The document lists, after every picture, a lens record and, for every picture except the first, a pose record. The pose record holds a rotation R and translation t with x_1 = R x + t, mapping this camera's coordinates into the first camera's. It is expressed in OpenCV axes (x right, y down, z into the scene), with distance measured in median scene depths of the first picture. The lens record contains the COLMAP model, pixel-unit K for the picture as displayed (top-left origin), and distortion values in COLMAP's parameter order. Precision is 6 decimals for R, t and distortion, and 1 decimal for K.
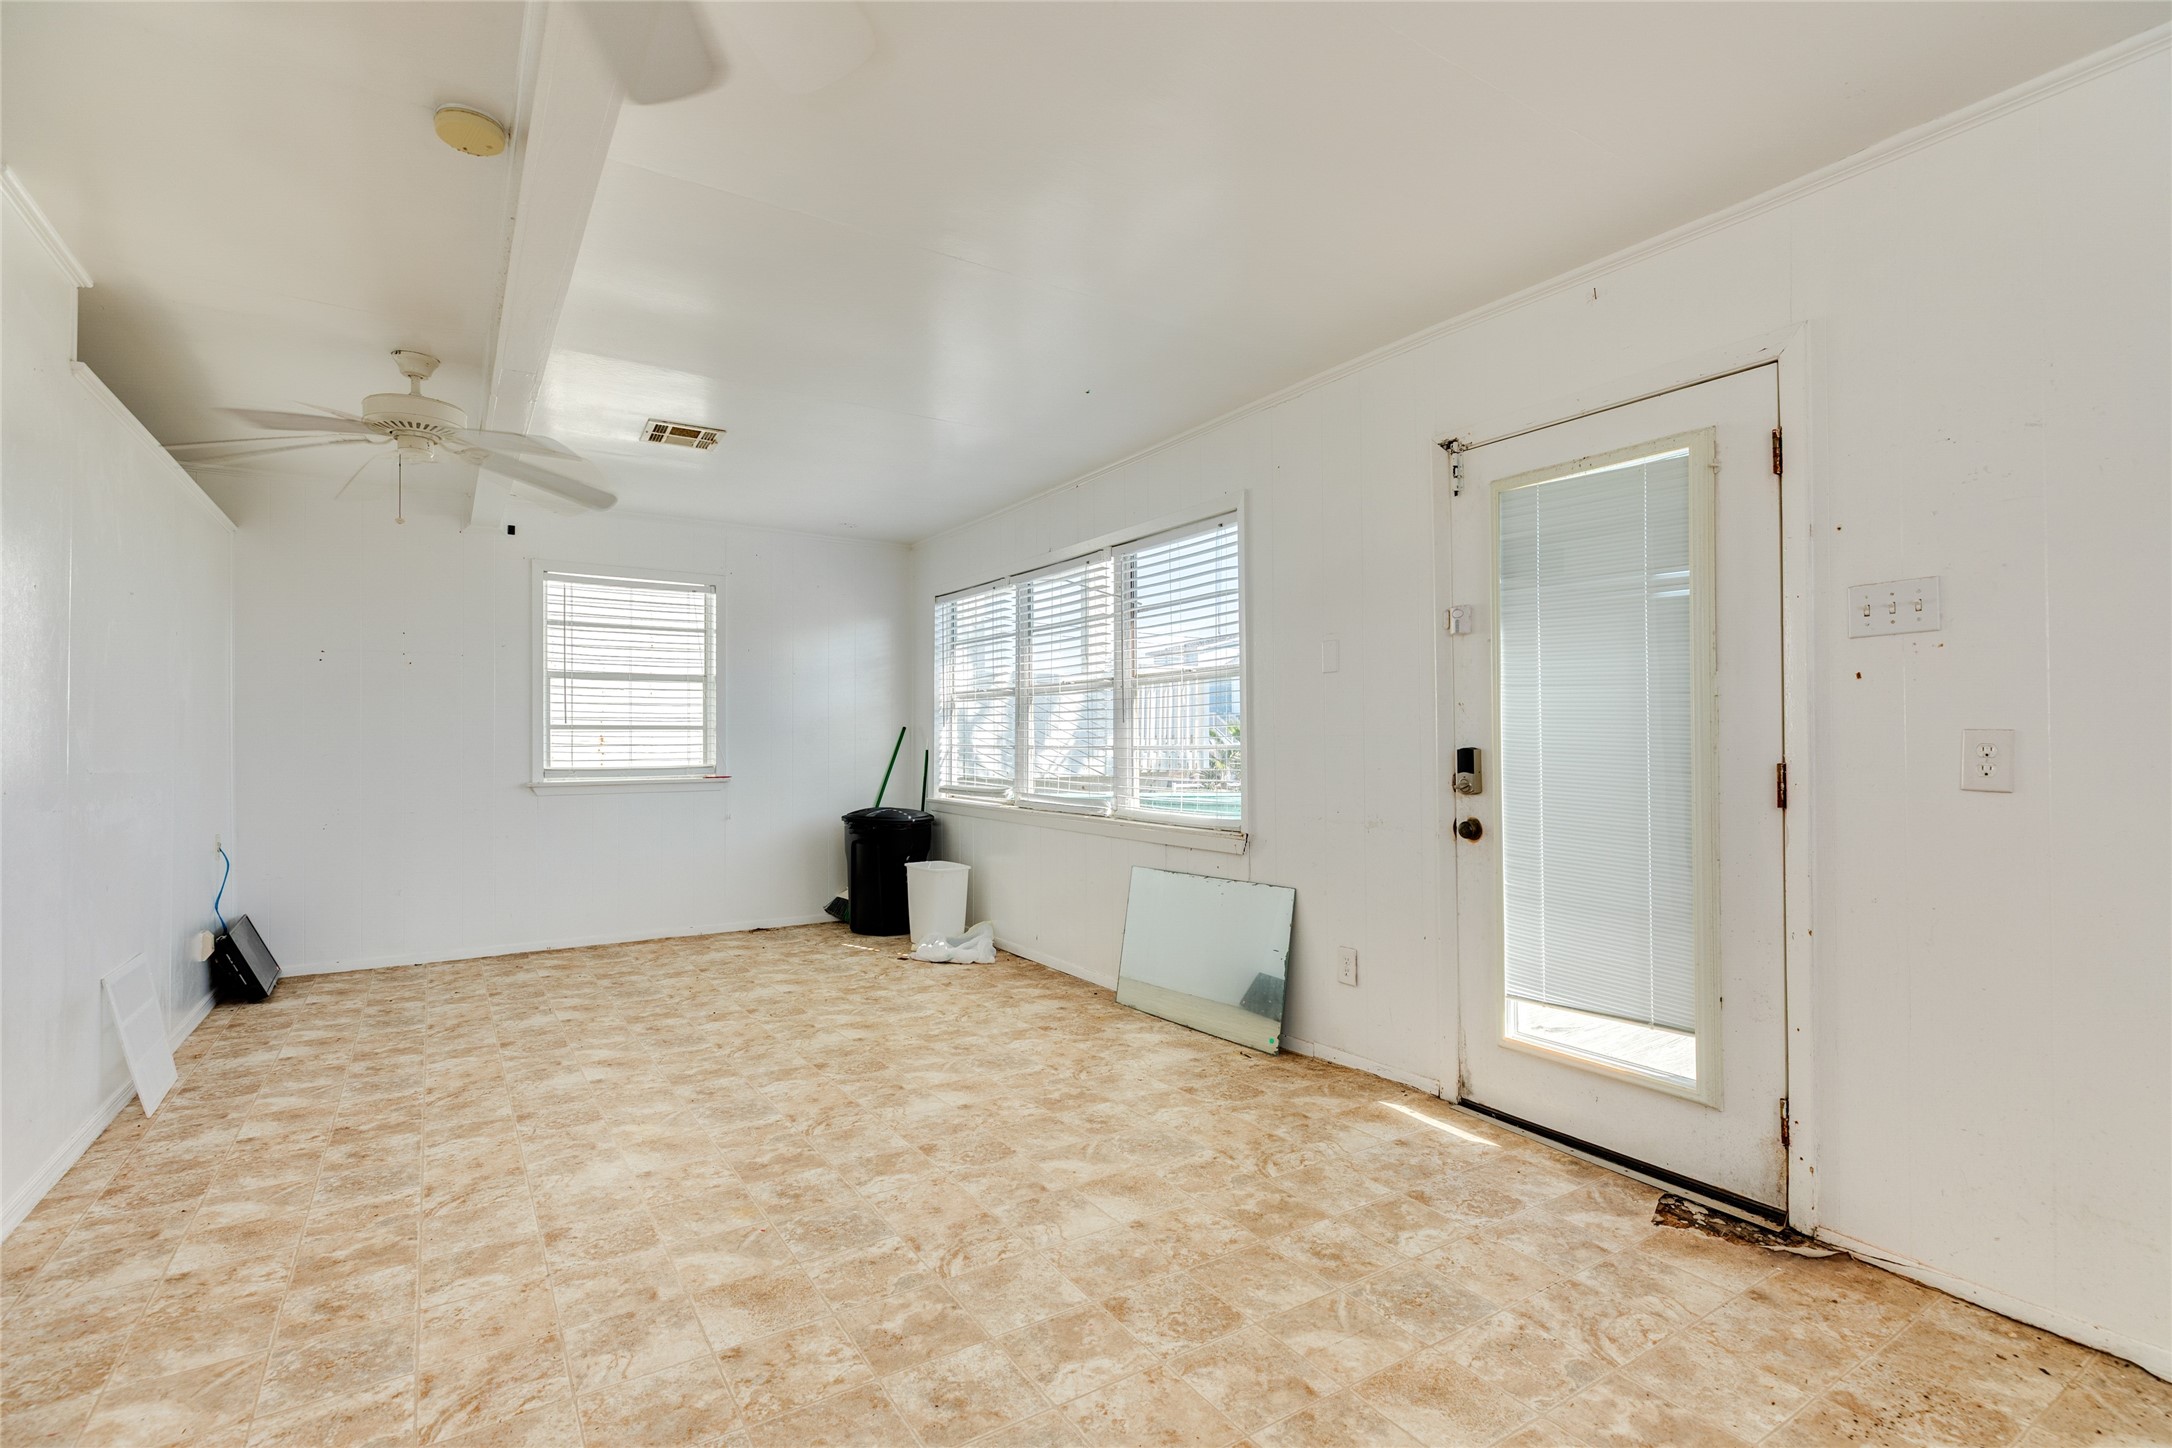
lens RADIAL K [[1010.3, 0, 1093.2], [0, 1010.3, 735.4], [0, 0, 1]] dist [-0.003827, 0.001337]
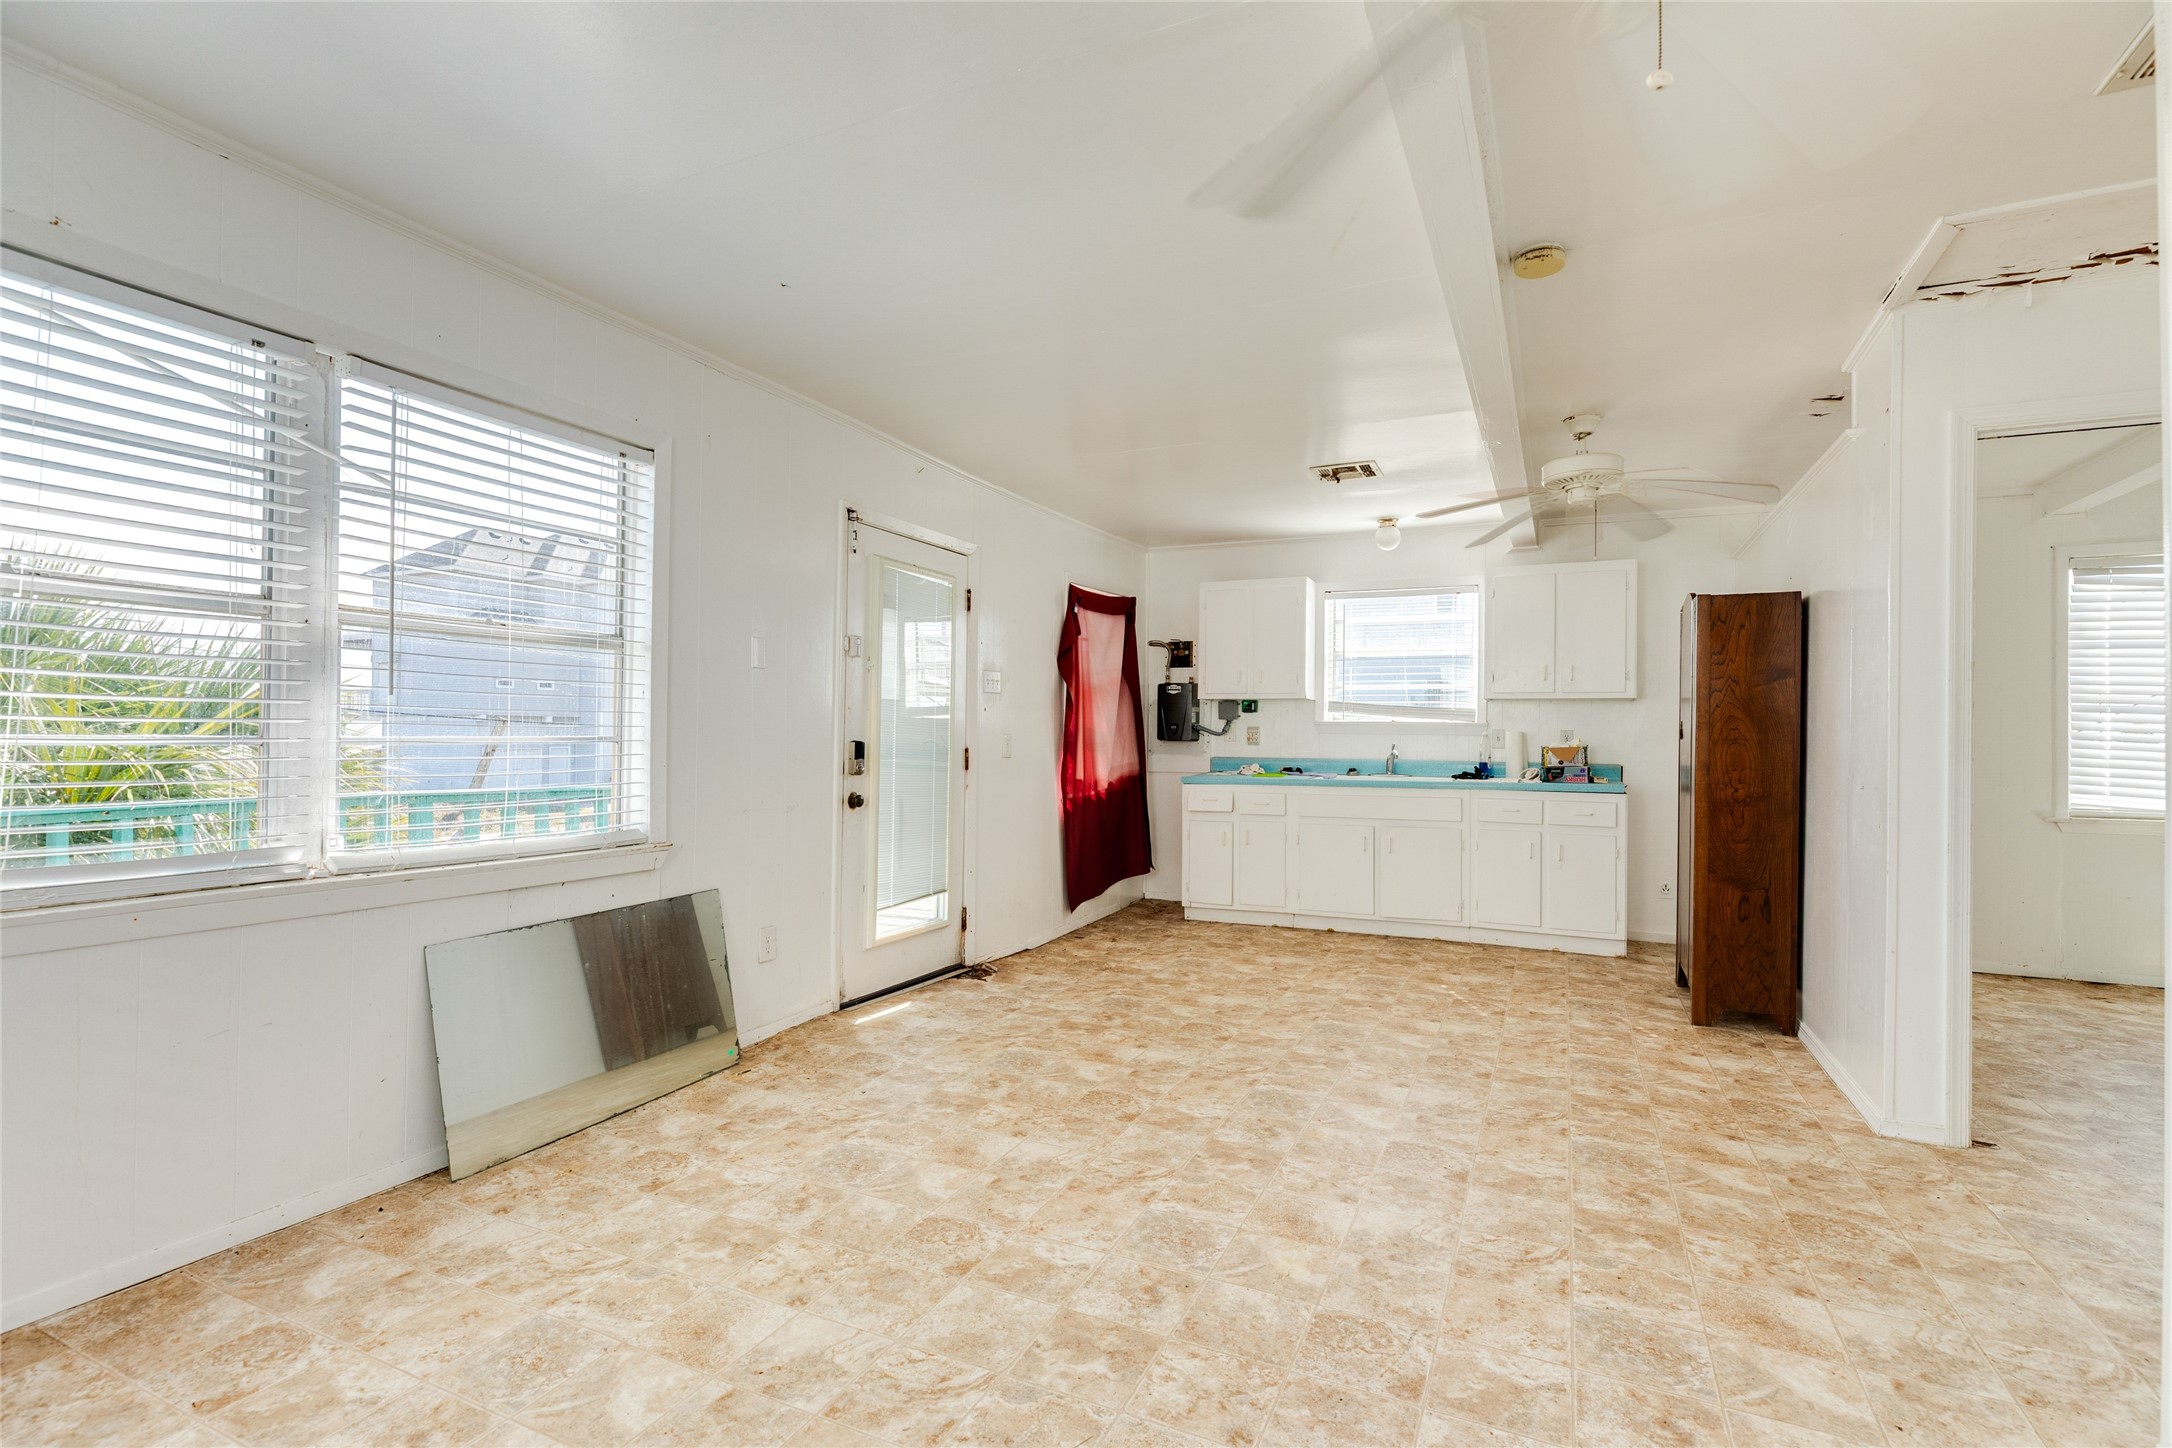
lens RADIAL K [[1010.3, 0, 1072.0], [0, 1010.3, 732.9], [0, 0, 1]] dist [-0.003827, 0.001337]
pose [[-0.512875, 0.004811, 0.858450, -0.959561], [-0.013049, 0.999825, -0.013399, 0.016284], [-0.858364, -0.018073, -0.512722, 1.465536]]
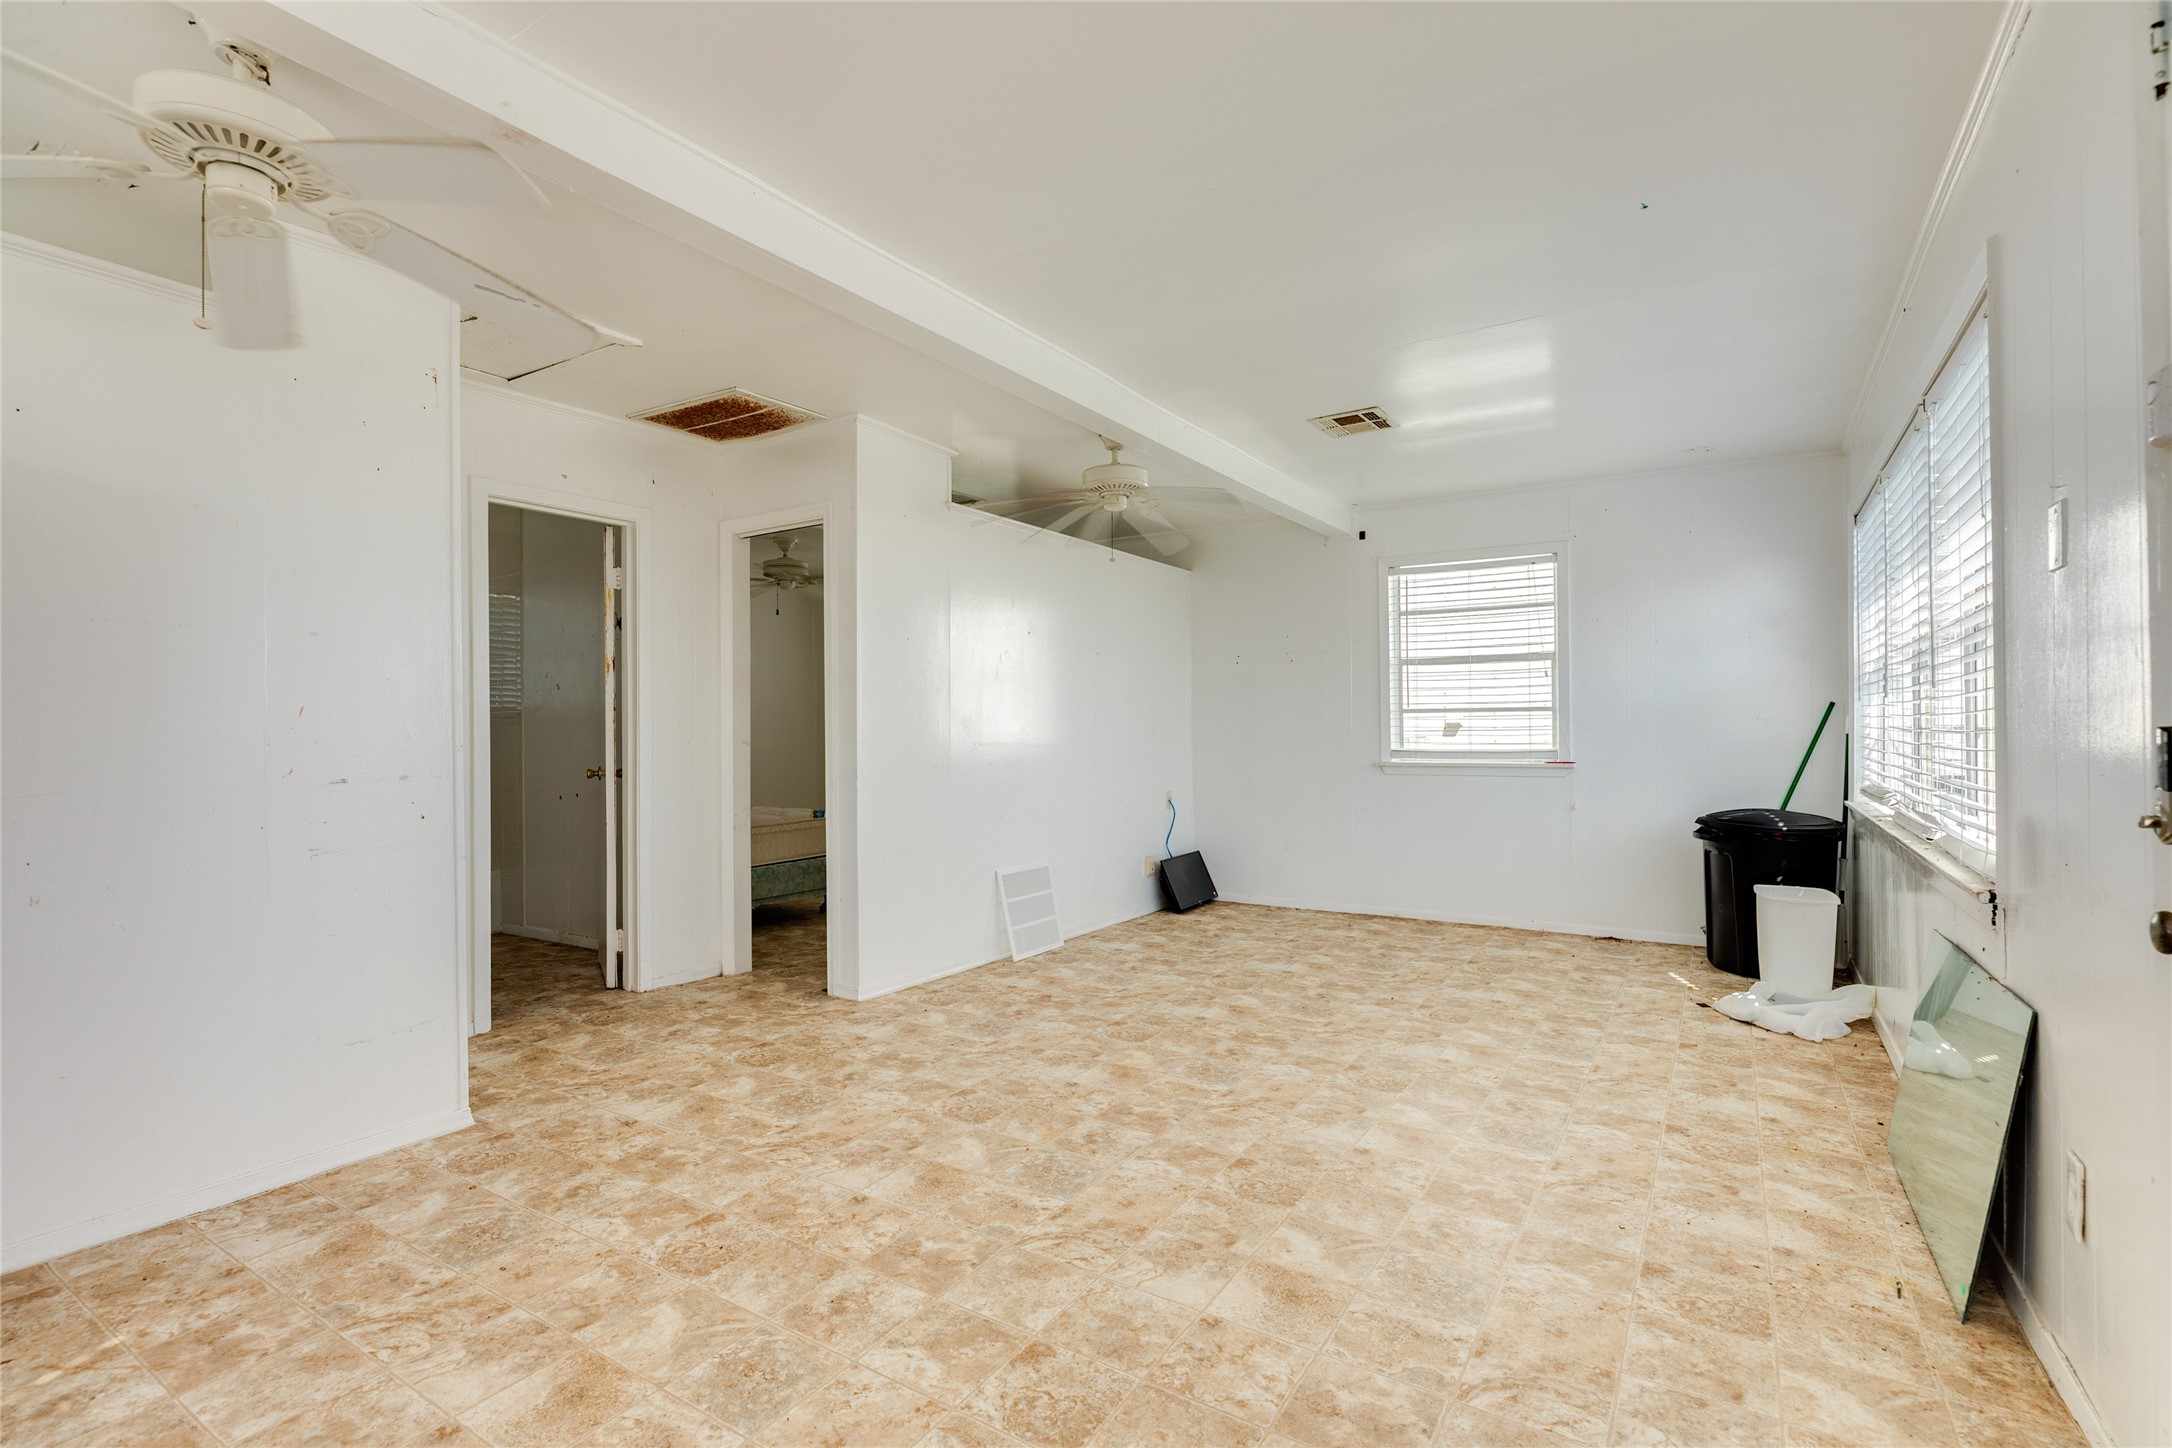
lens RADIAL K [[1010.3, 0, 1071.4], [0, 1010.3, 735.2], [0, 0, 1]] dist [-0.003827, 0.001337]
pose [[0.401518, 0.004331, -0.915841, 0.564065], [0.010132, 0.999907, 0.009171, 0.006964], [0.915795, -0.012962, 0.401437, 0.447797]]
